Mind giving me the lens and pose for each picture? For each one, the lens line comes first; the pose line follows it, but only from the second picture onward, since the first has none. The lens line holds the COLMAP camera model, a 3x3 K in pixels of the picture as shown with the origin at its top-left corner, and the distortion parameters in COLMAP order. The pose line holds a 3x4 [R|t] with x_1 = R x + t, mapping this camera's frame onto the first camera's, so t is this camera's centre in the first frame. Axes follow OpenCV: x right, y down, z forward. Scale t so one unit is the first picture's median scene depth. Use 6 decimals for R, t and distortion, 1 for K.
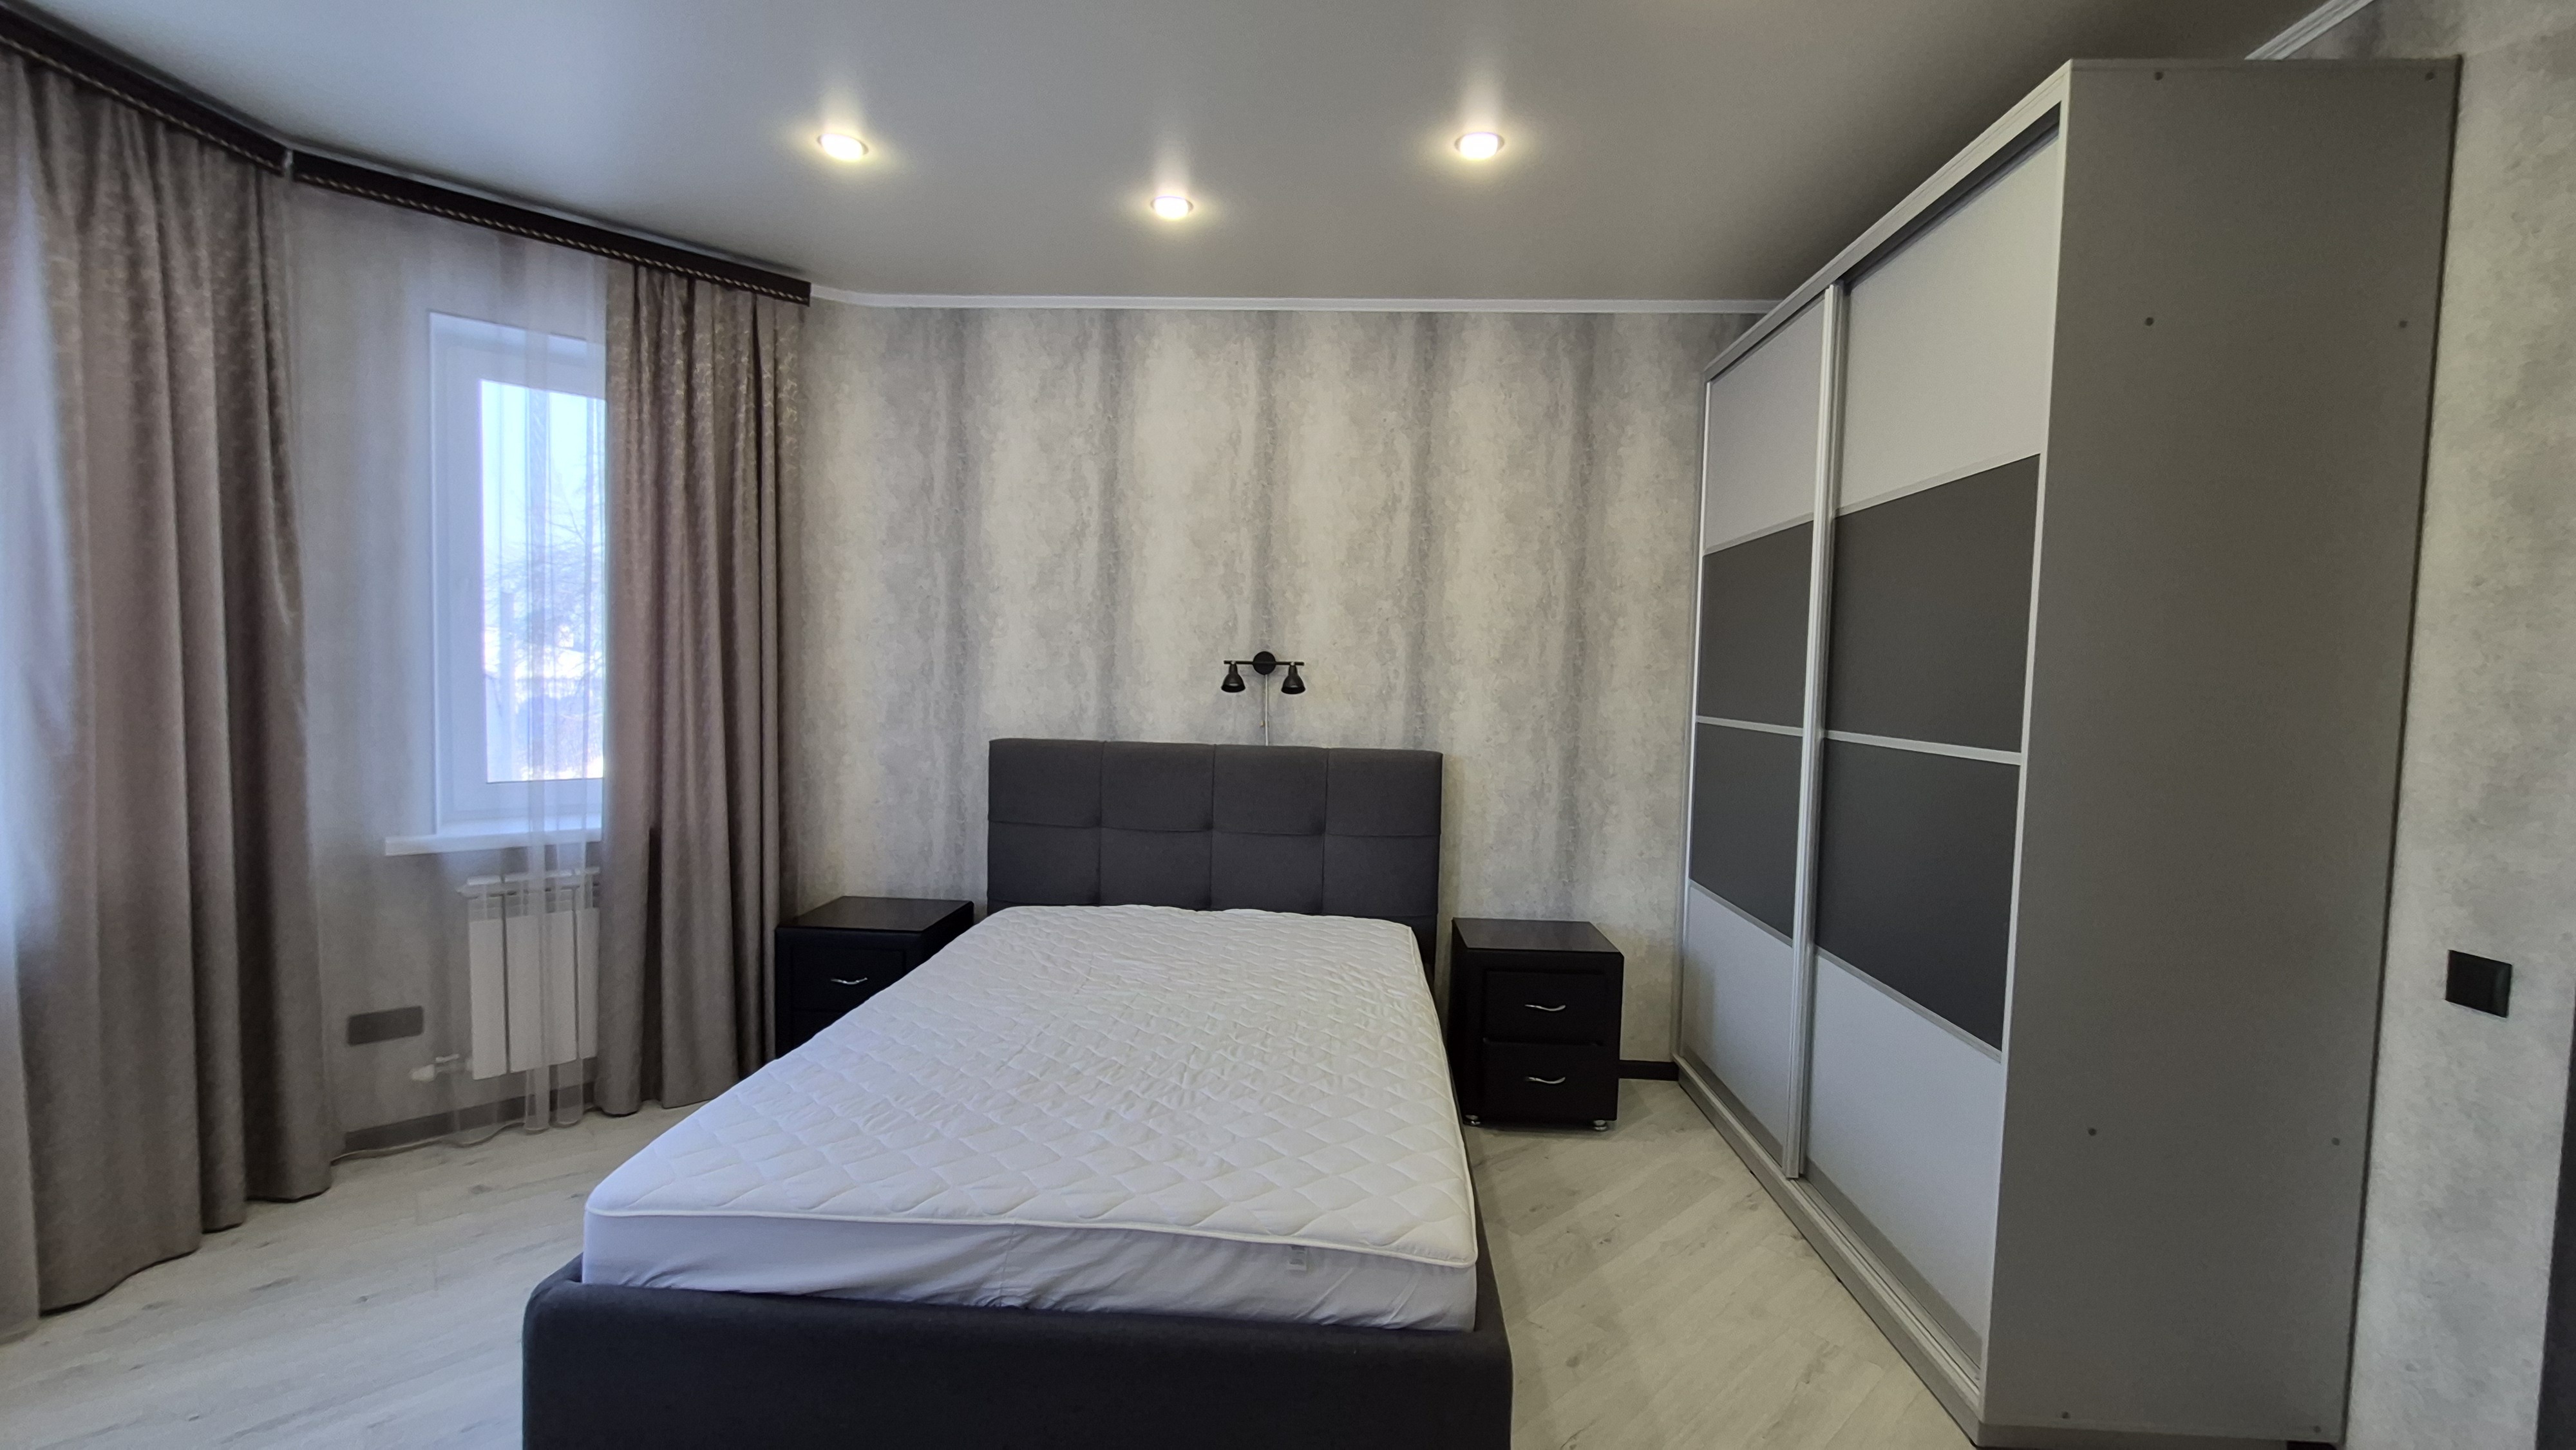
lens RADIAL K [[1016.7, 0, 1302.7], [0, 1016.7, 715.0], [0, 0, 1]] dist [0.003305, -0.000493]
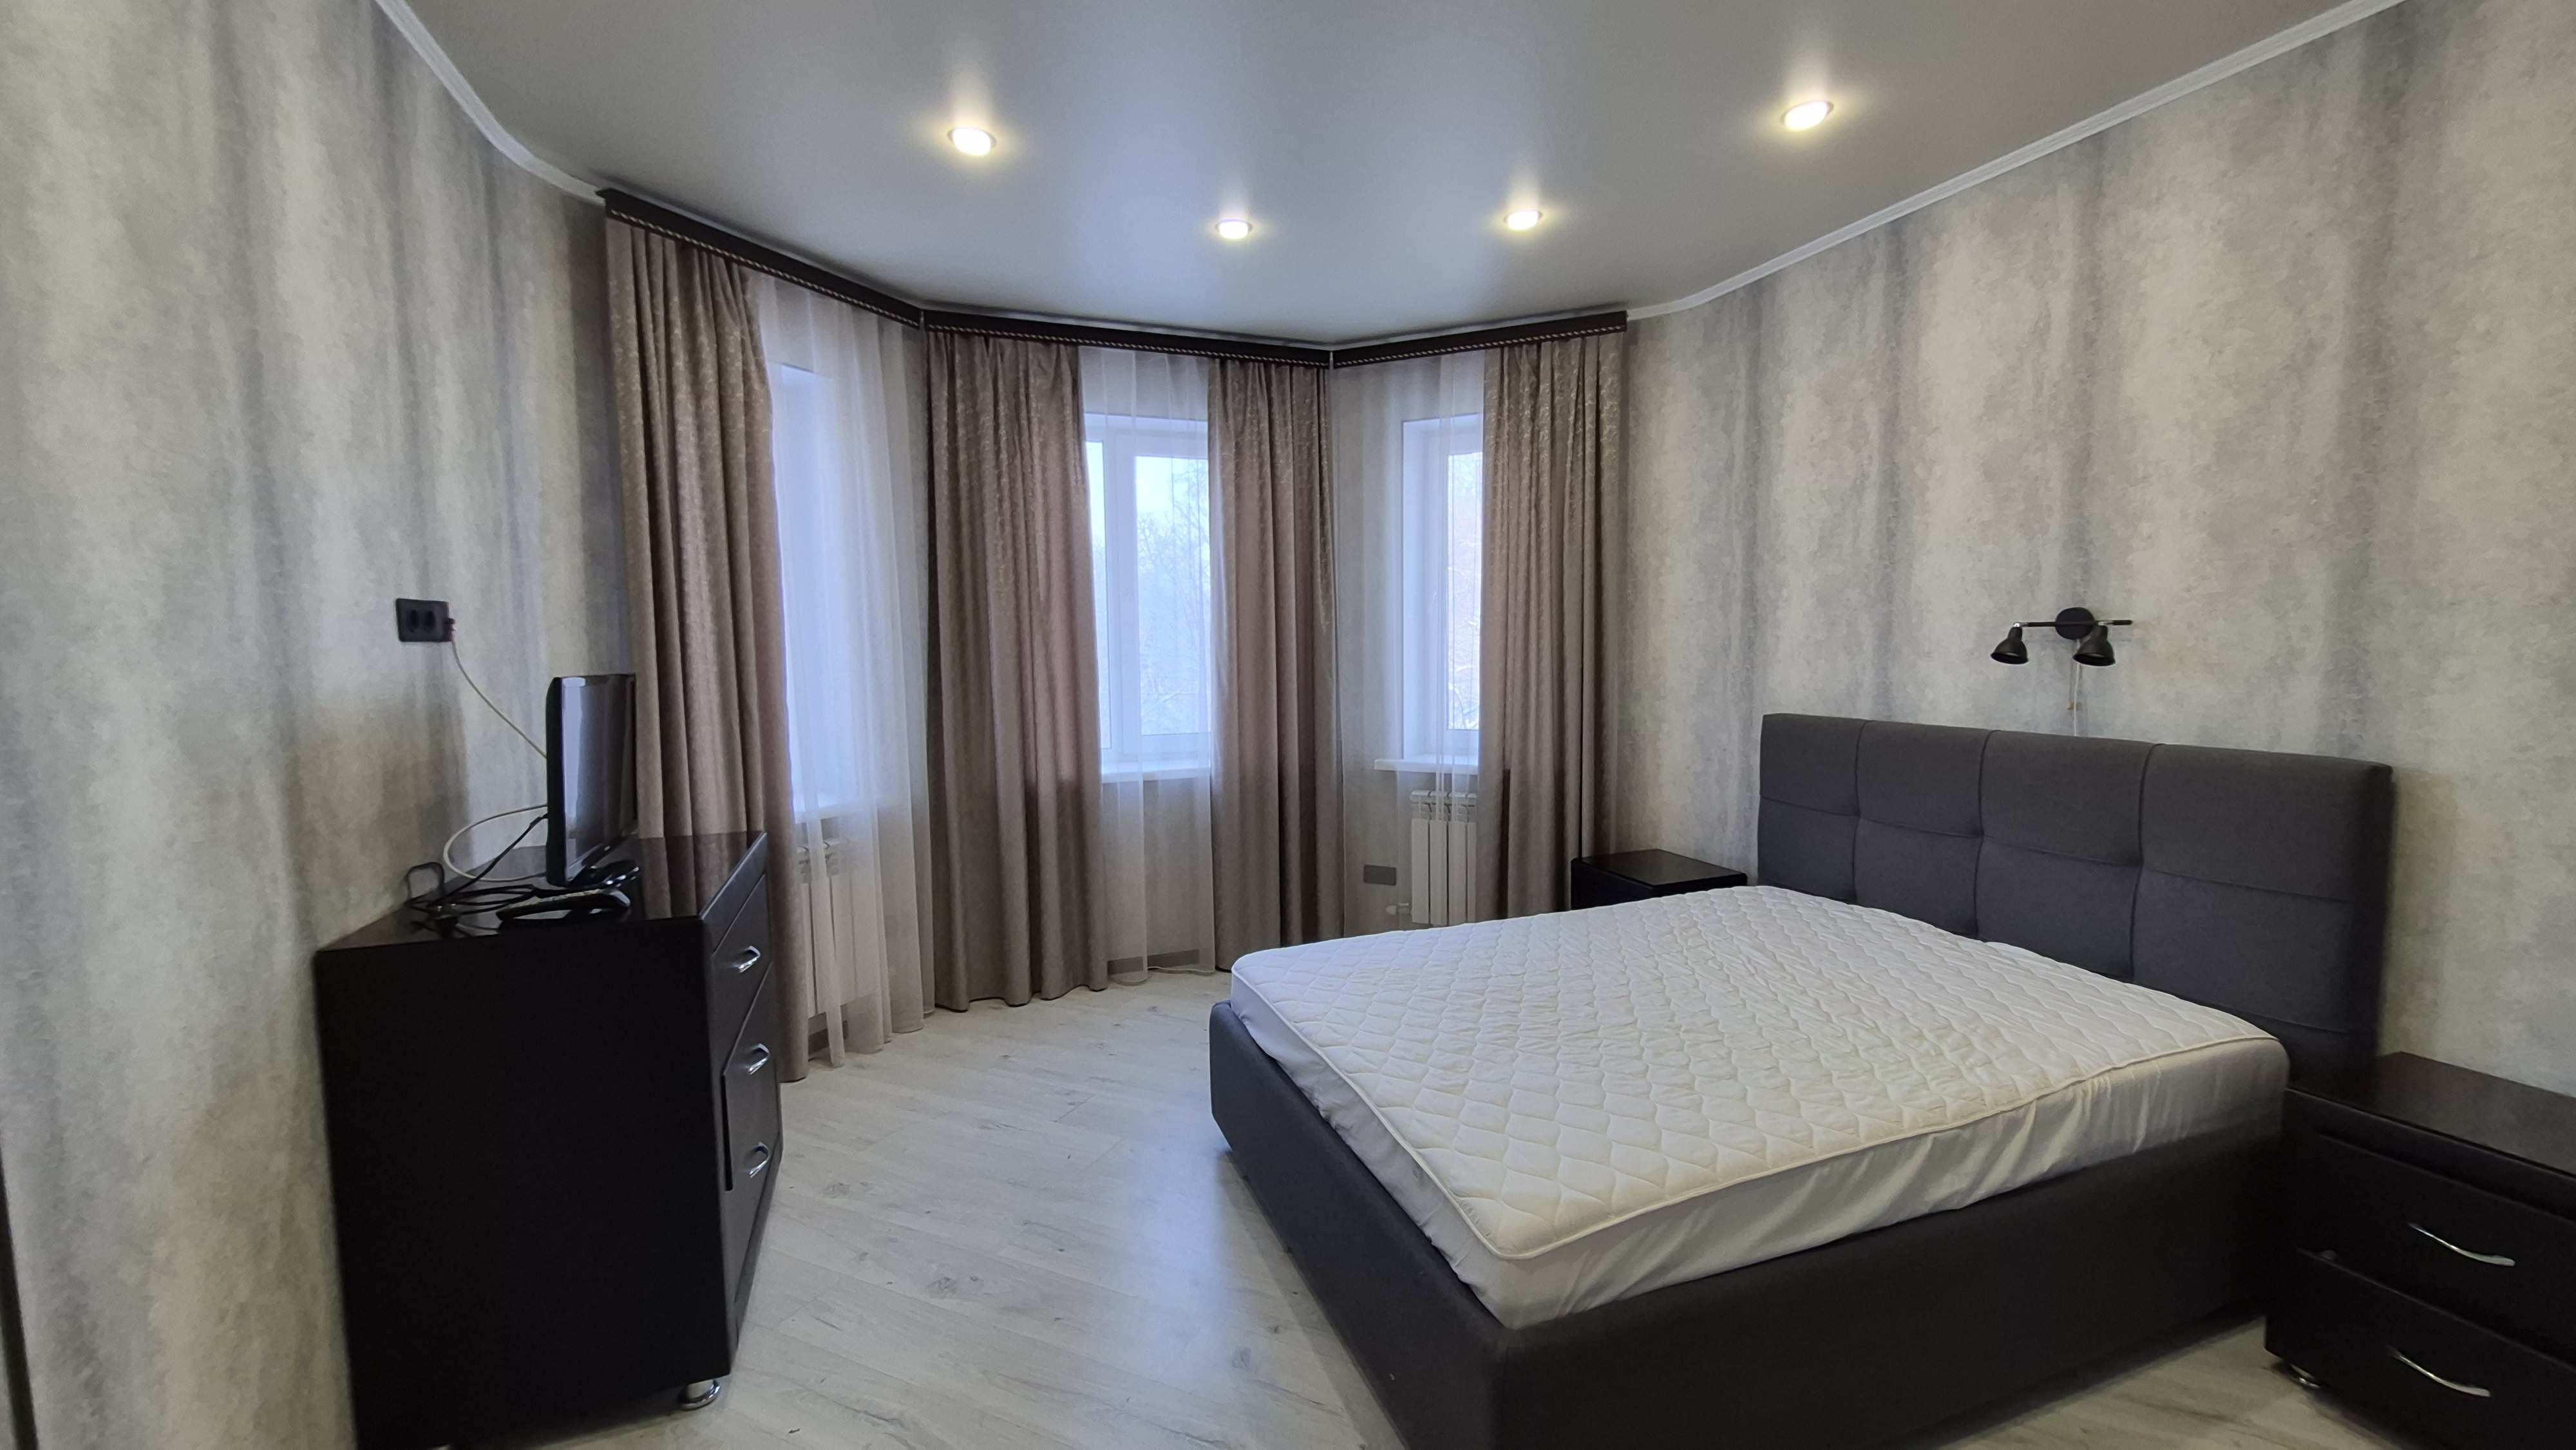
lens RADIAL K [[1016.7, 0, 1301.5], [0, 1016.7, 716.0], [0, 0, 1]] dist [0.003305, -0.000493]
pose [[0.404457, 0.038534, -0.913745, 0.417536], [-0.018823, 0.999251, 0.033808, 0.001327], [0.914364, 0.003526, 0.404879, 0.193251]]
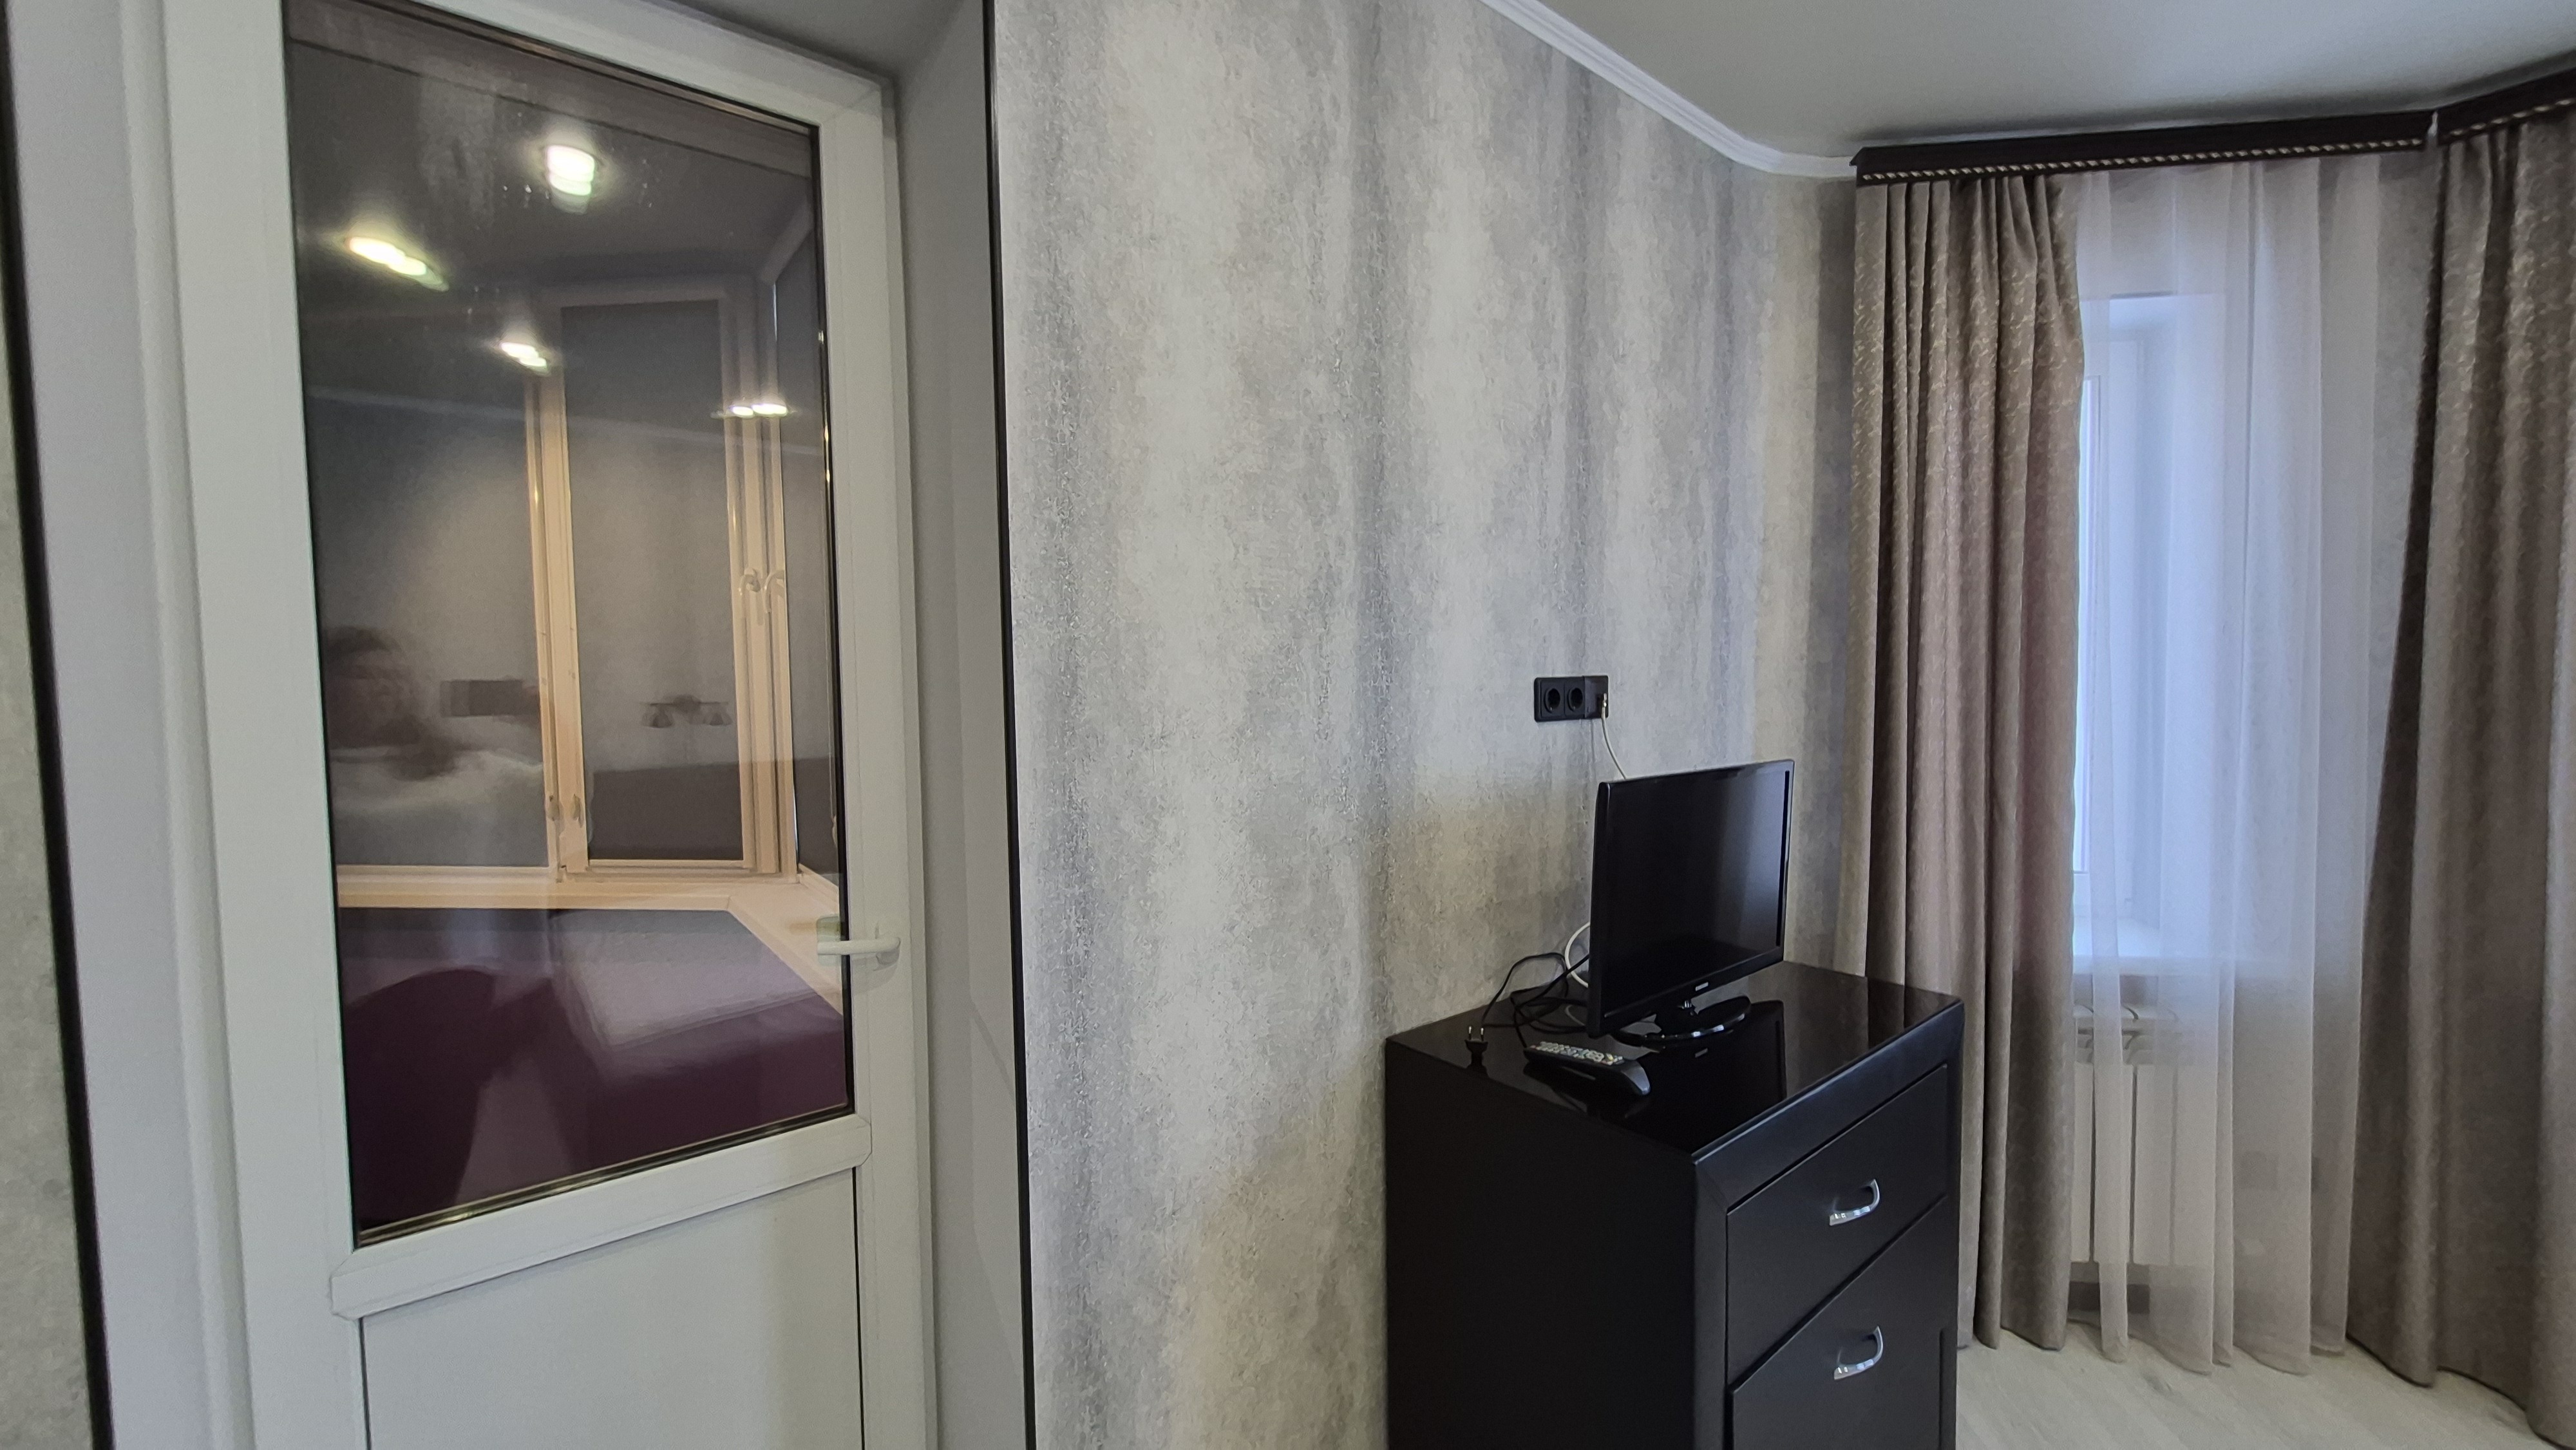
lens RADIAL K [[1016.7, 0, 1322.6], [0, 1016.7, 730.3], [0, 0, 1]] dist [0.003305, -0.000493]
pose [[-0.735704, 0.022712, -0.676922, 0.152172], [-0.029969, 0.997367, 0.066035, -0.039395], [0.676640, 0.068868, -0.733086, 0.286312]]
